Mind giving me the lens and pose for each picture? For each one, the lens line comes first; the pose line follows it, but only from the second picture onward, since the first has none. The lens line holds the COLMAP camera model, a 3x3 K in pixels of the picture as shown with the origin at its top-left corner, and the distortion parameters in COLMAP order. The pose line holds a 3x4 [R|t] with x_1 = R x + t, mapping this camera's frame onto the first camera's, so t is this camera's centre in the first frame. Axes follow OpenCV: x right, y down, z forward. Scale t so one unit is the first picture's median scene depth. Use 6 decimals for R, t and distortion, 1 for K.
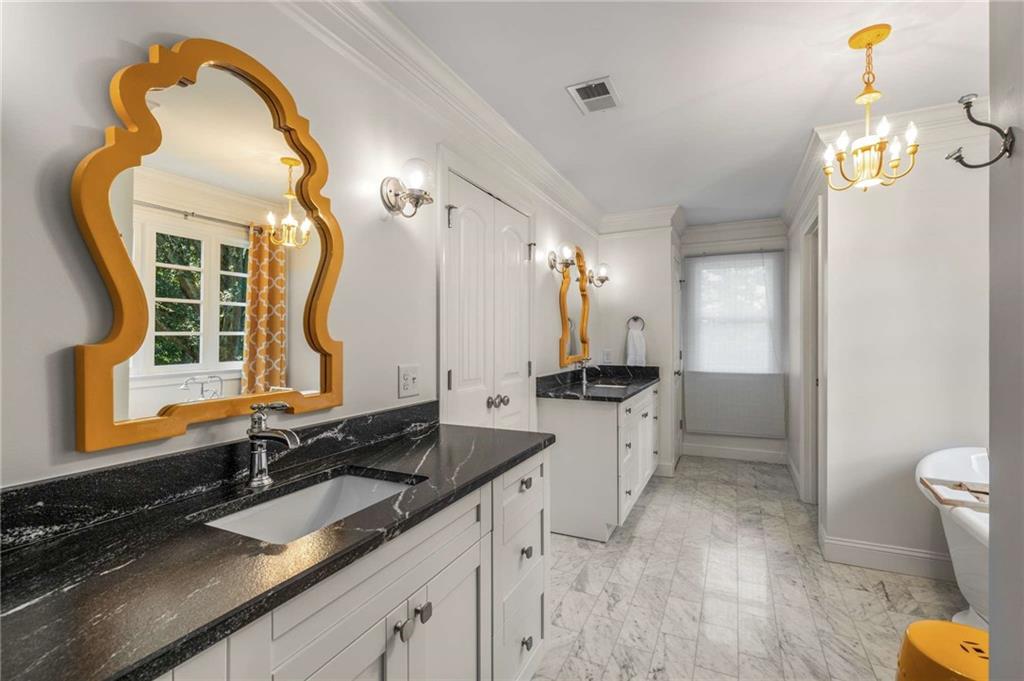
lens RADIAL K [[457.1, 0, 510.7], [0, 457.1, 338.9], [0, 0, 1]] dist [0.001868, -0.001201]
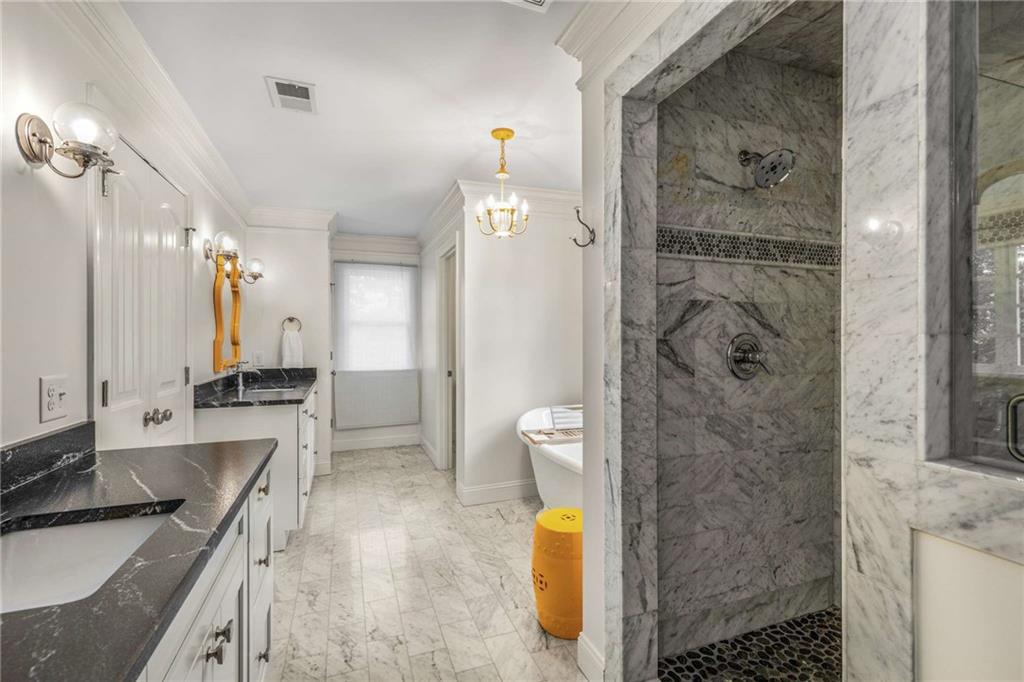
lens RADIAL K [[457.1, 0, 515.6], [0, 457.1, 340.0], [0, 0, 1]] dist [0.001868, -0.001201]
pose [[0.689295, -0.001466, 0.724479, -0.153327], [0.002188, 0.999998, -0.000057, 0.000494], [-0.724477, 0.001624, 0.689297, -0.024745]]
